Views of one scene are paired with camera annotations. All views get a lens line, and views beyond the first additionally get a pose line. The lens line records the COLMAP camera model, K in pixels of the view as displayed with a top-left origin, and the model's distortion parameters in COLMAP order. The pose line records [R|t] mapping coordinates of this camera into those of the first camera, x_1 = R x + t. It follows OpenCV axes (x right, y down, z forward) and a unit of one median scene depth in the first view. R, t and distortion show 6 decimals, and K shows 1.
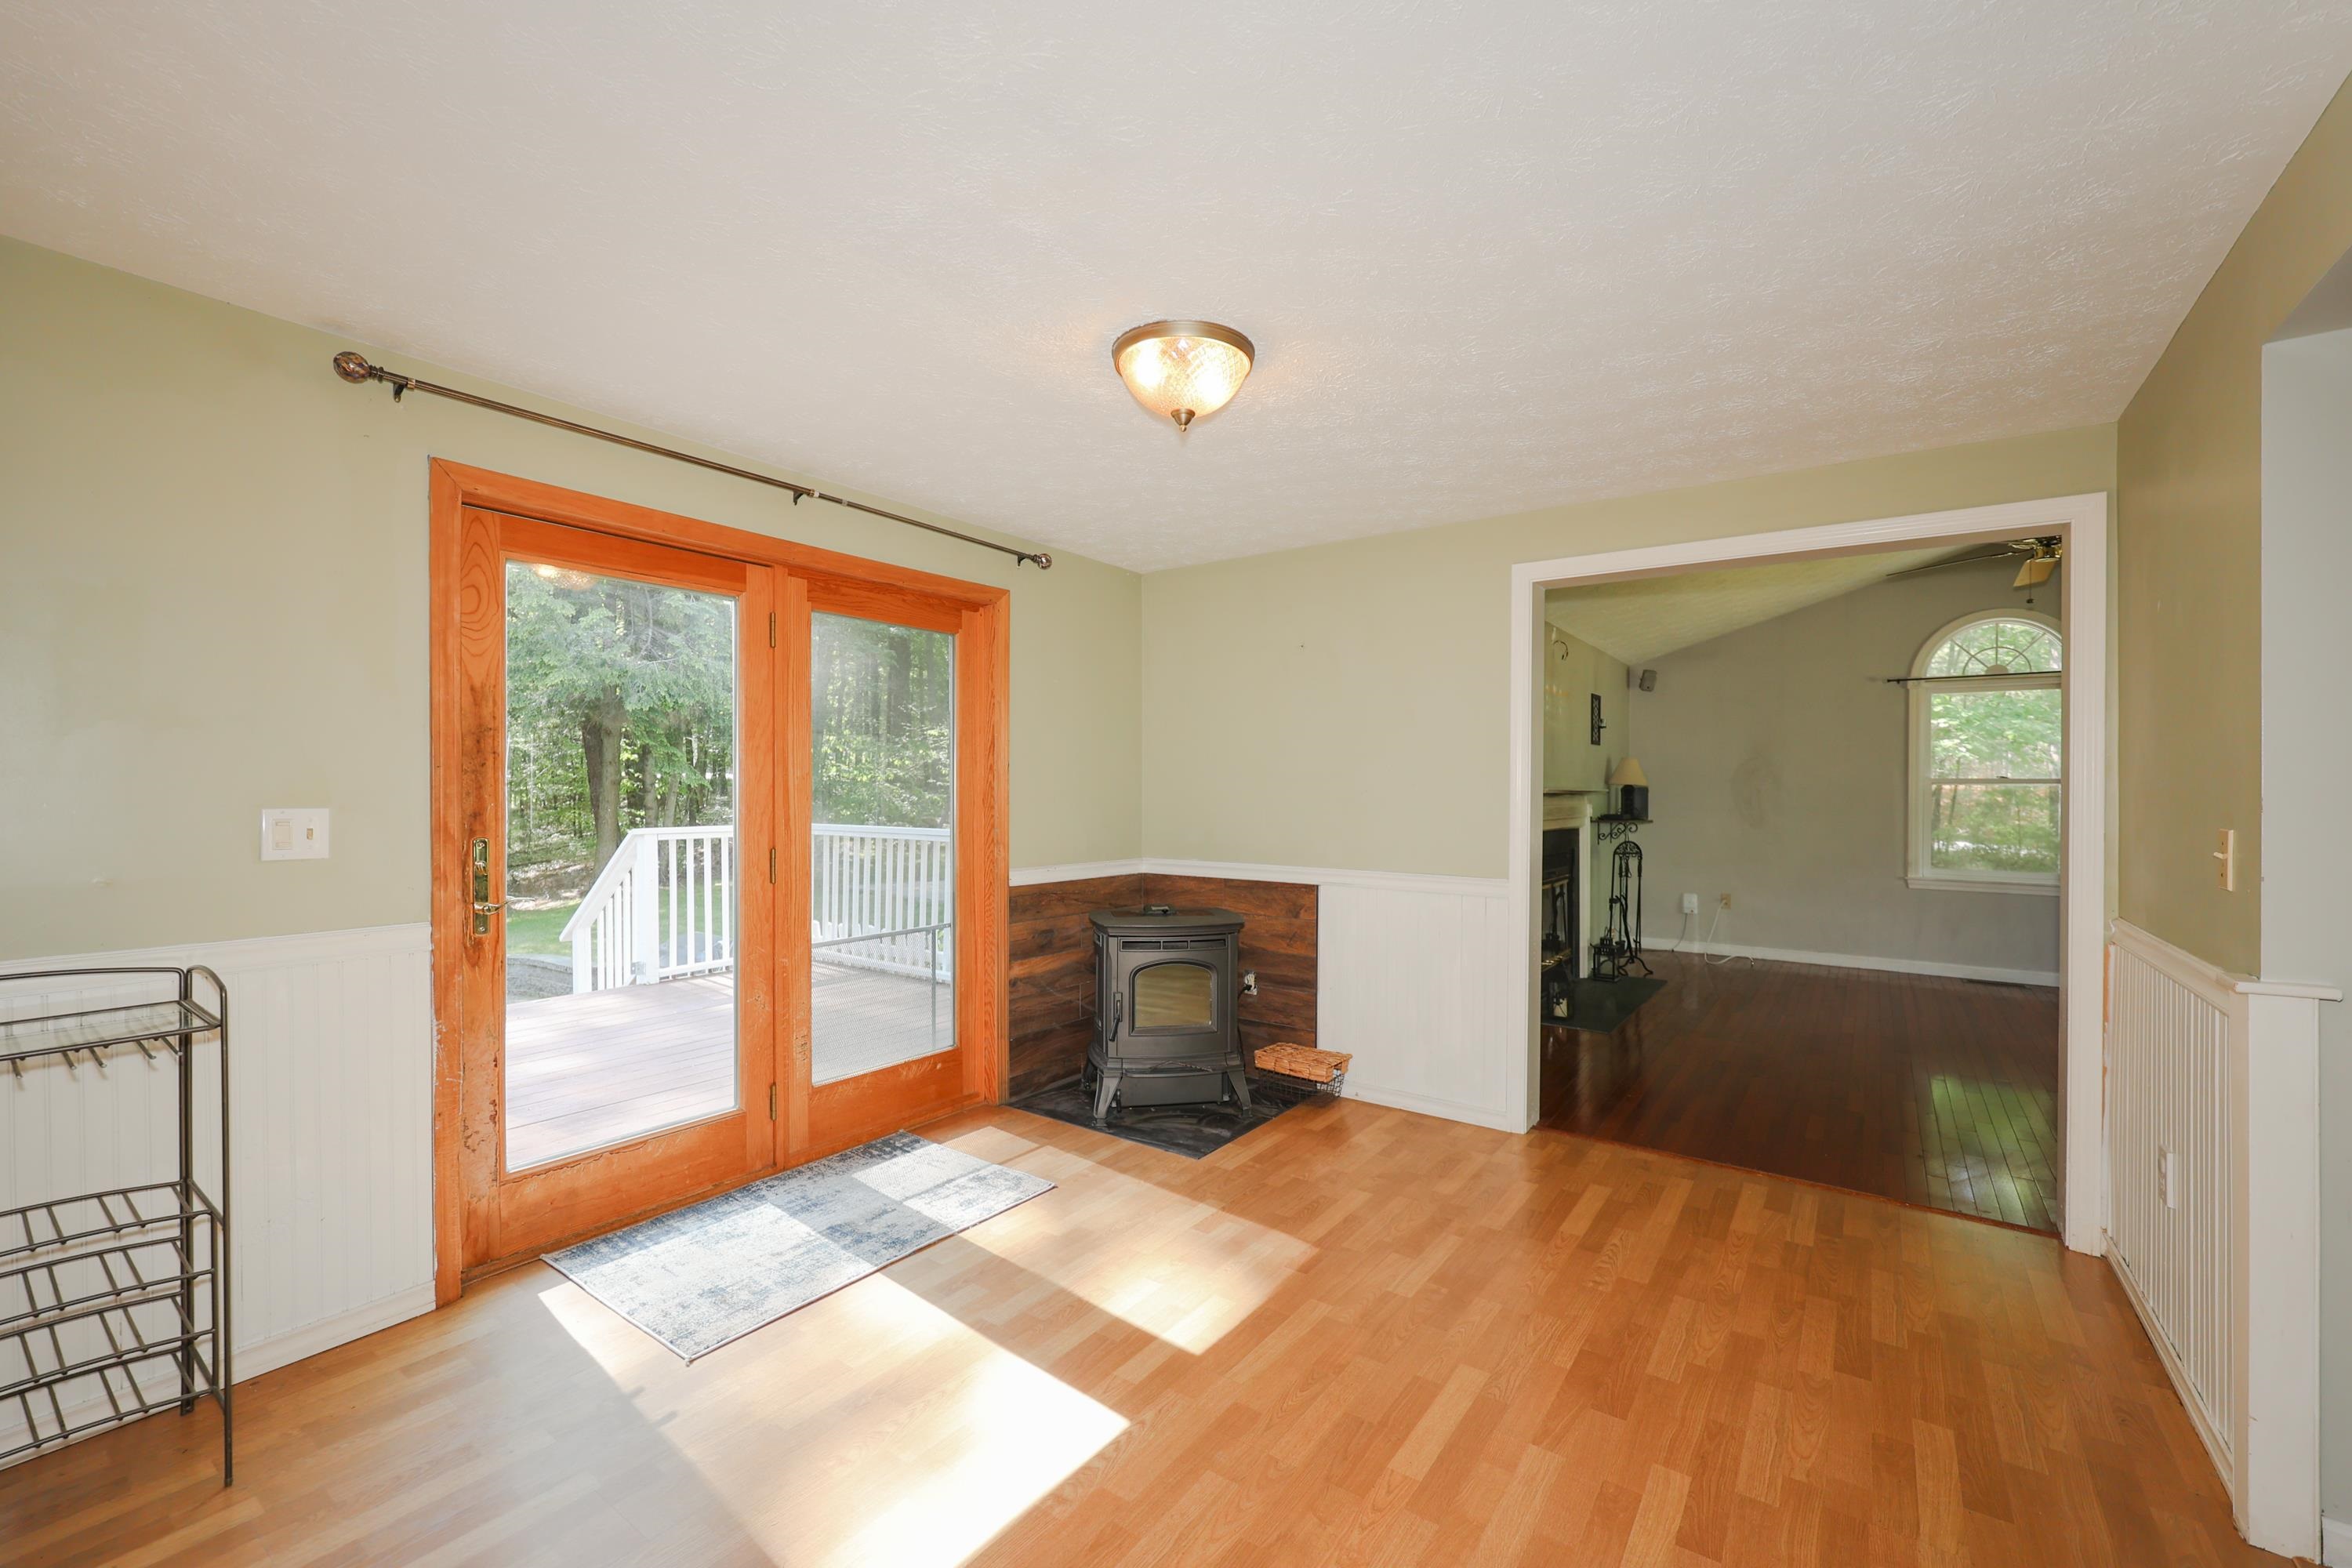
lens RADIAL K [[942.7, 0, 1186.1], [0, 942.7, 792.6], [0, 0, 1]] dist [0.000553, -0.000889]
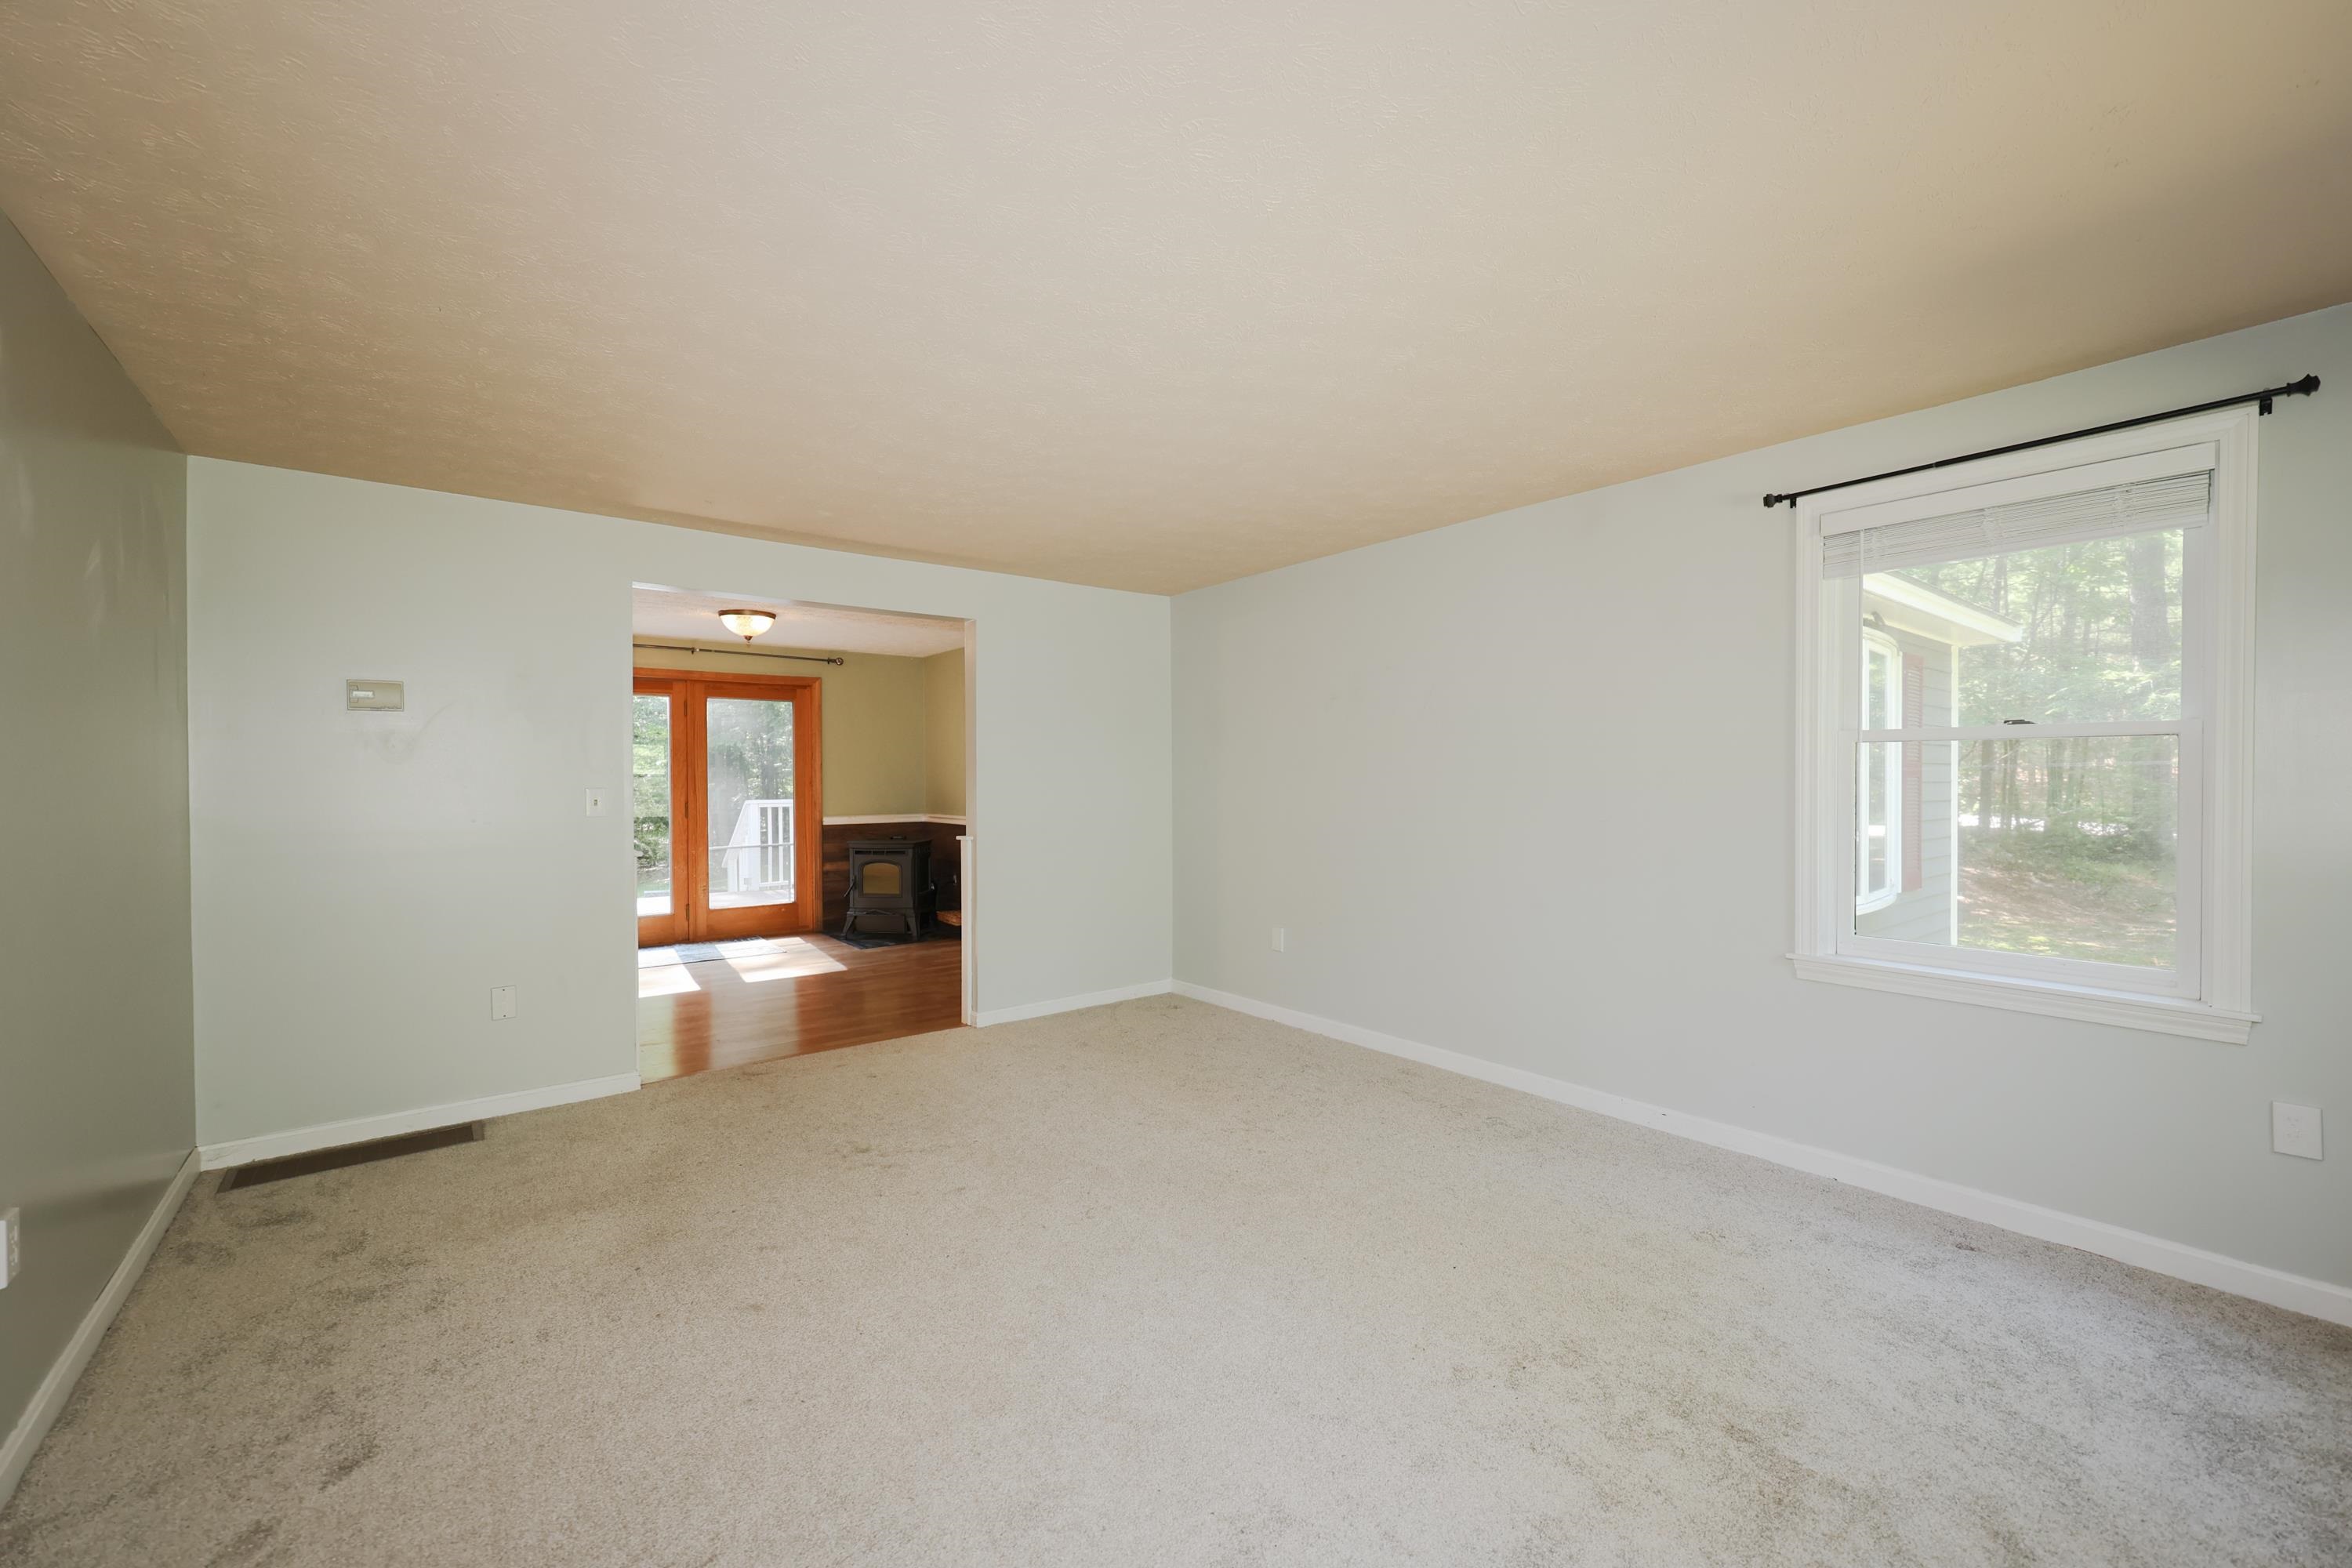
lens RADIAL K [[942.7, 0, 1161.2], [0, 942.7, 782.9], [0, 0, 1]] dist [0.000553, -0.000889]
pose [[0.961855, -0.005298, -0.273509, 1.102498], [0.007044, 0.999961, 0.005403, 0.004433], [0.273469, -0.007123, 0.961854, -0.761816]]
